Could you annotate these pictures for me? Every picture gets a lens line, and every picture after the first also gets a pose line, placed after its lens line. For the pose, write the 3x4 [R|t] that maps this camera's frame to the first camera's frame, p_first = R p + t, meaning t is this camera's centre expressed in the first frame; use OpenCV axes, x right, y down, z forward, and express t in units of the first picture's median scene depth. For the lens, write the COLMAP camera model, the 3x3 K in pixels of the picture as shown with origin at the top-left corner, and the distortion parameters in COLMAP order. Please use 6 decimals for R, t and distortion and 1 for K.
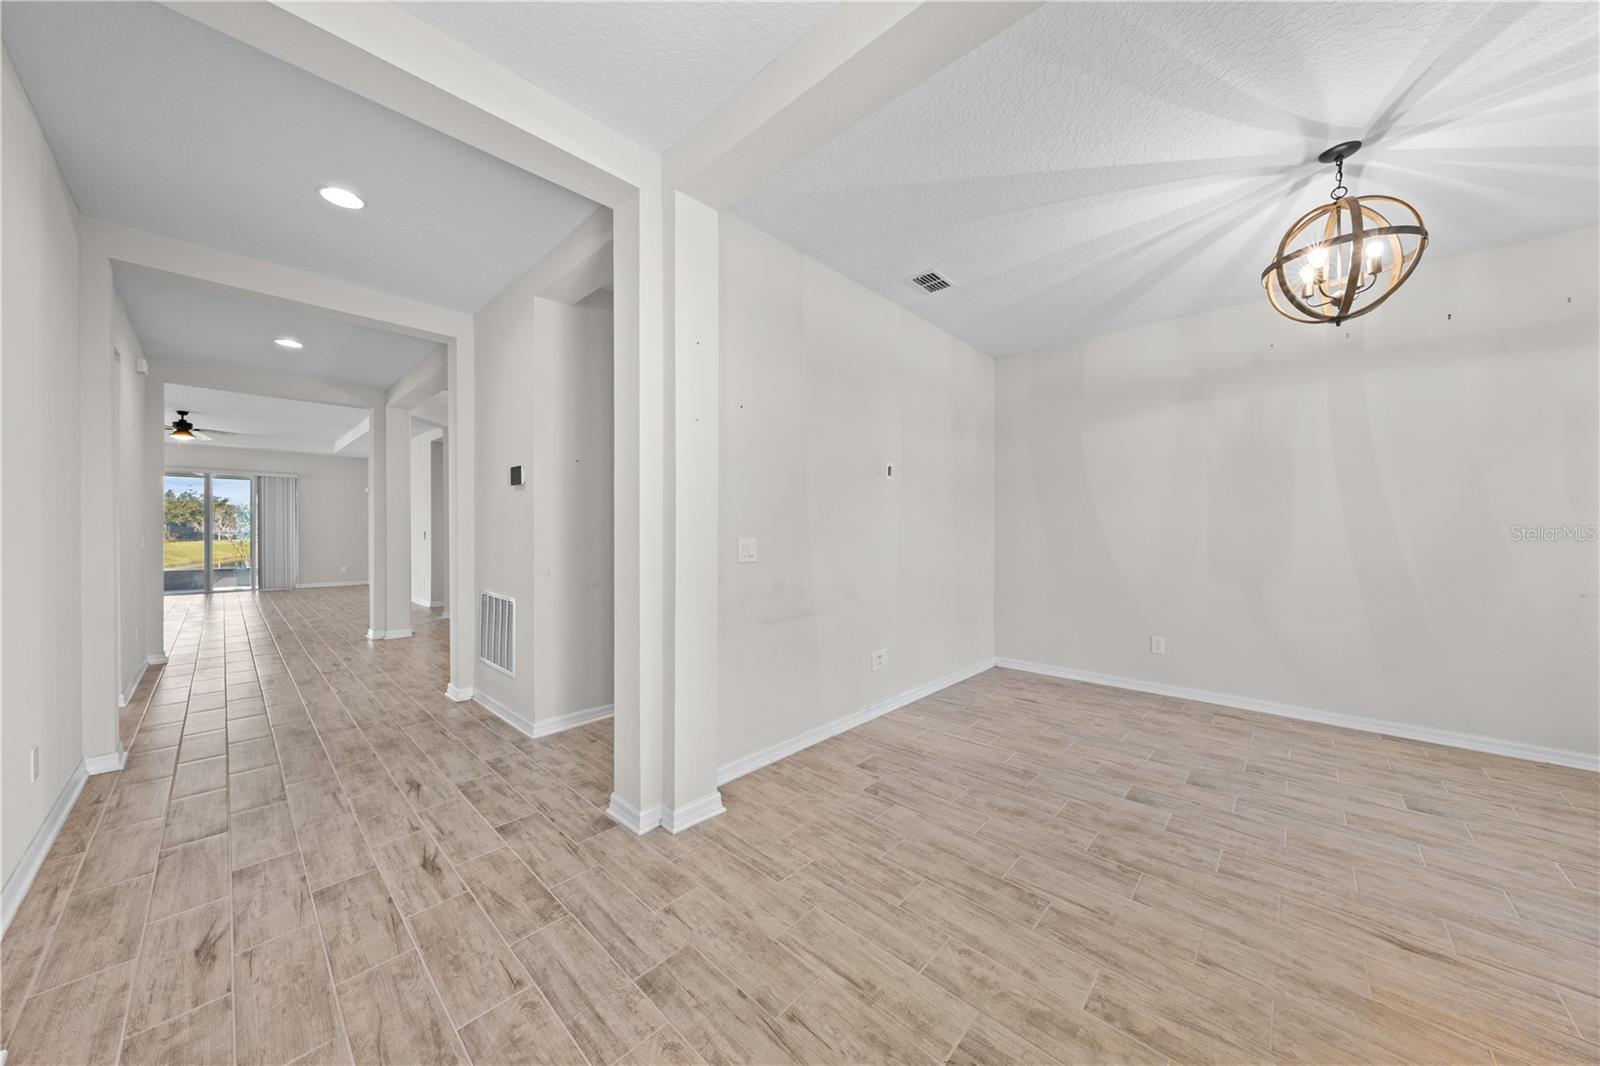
lens RADIAL K [[543.6, 0, 803.7], [0, 543.6, 528.3], [0, 0, 1]] dist [-0.004483, 0.000740]
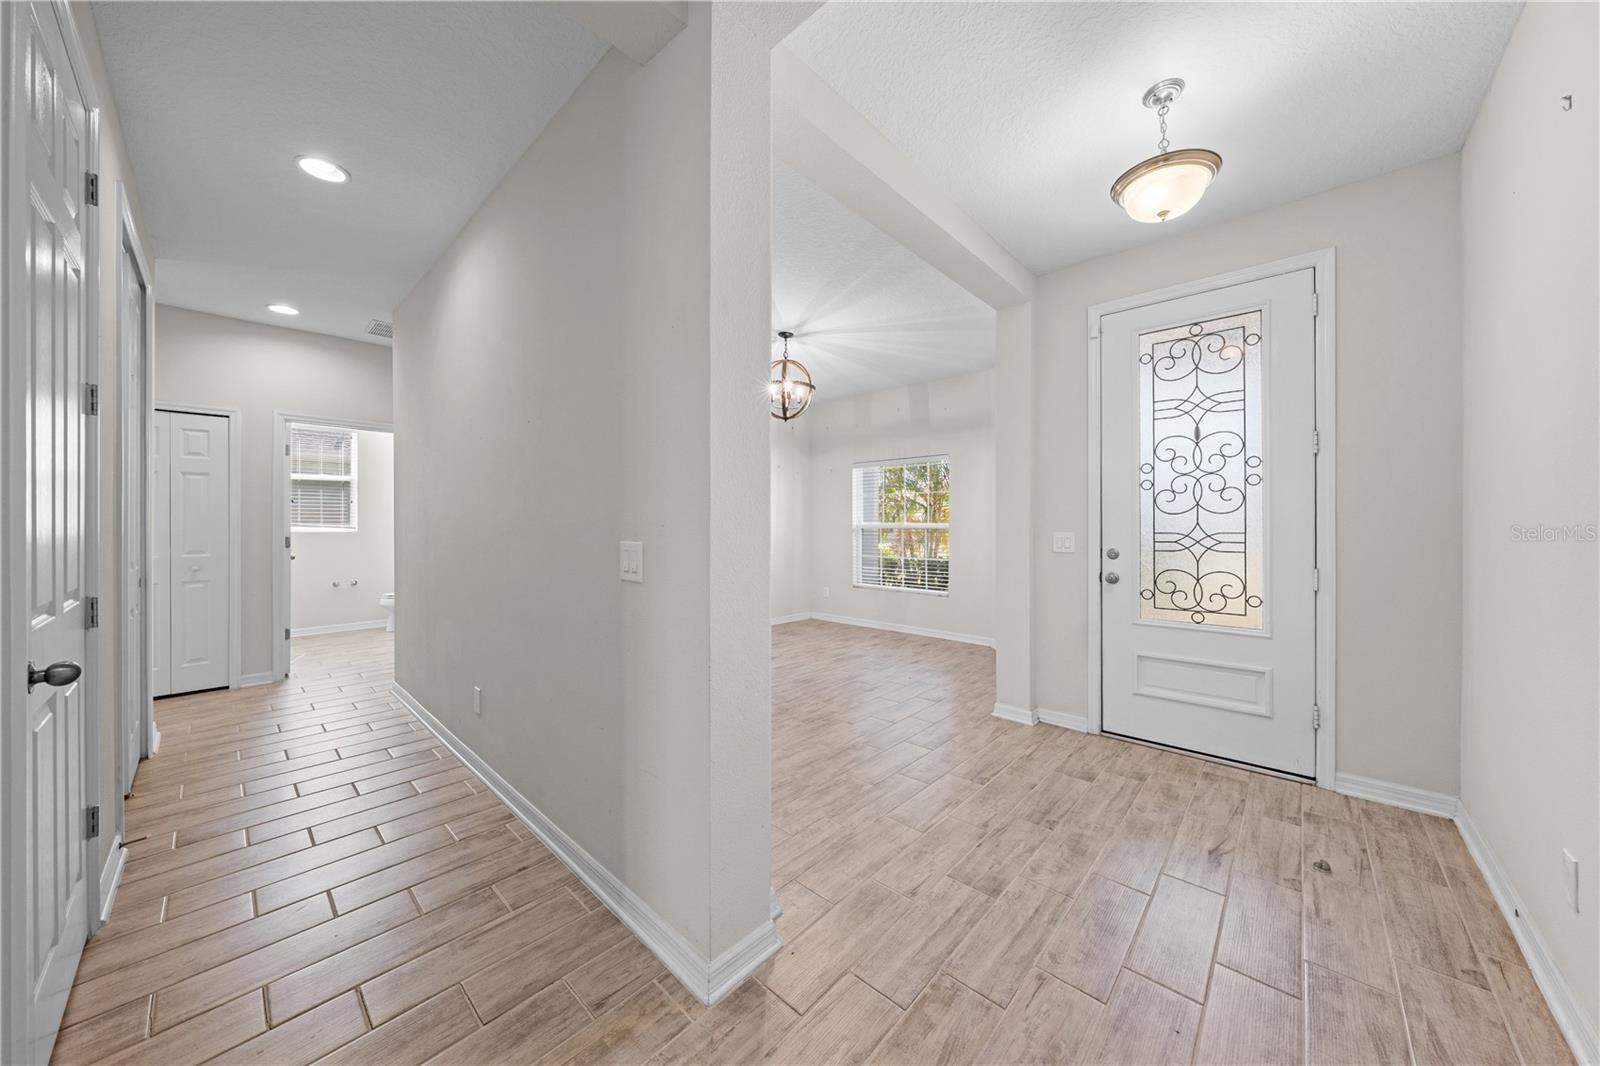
lens RADIAL K [[543.6, 0, 804.3], [0, 543.6, 509.6], [0, 0, 1]] dist [-0.004483, 0.000740]
pose [[-0.006920, 0.023424, 0.999702, -1.312237], [-0.005630, 0.999709, -0.023463, -0.001435], [-0.999960, -0.005791, -0.006786, 1.229068]]
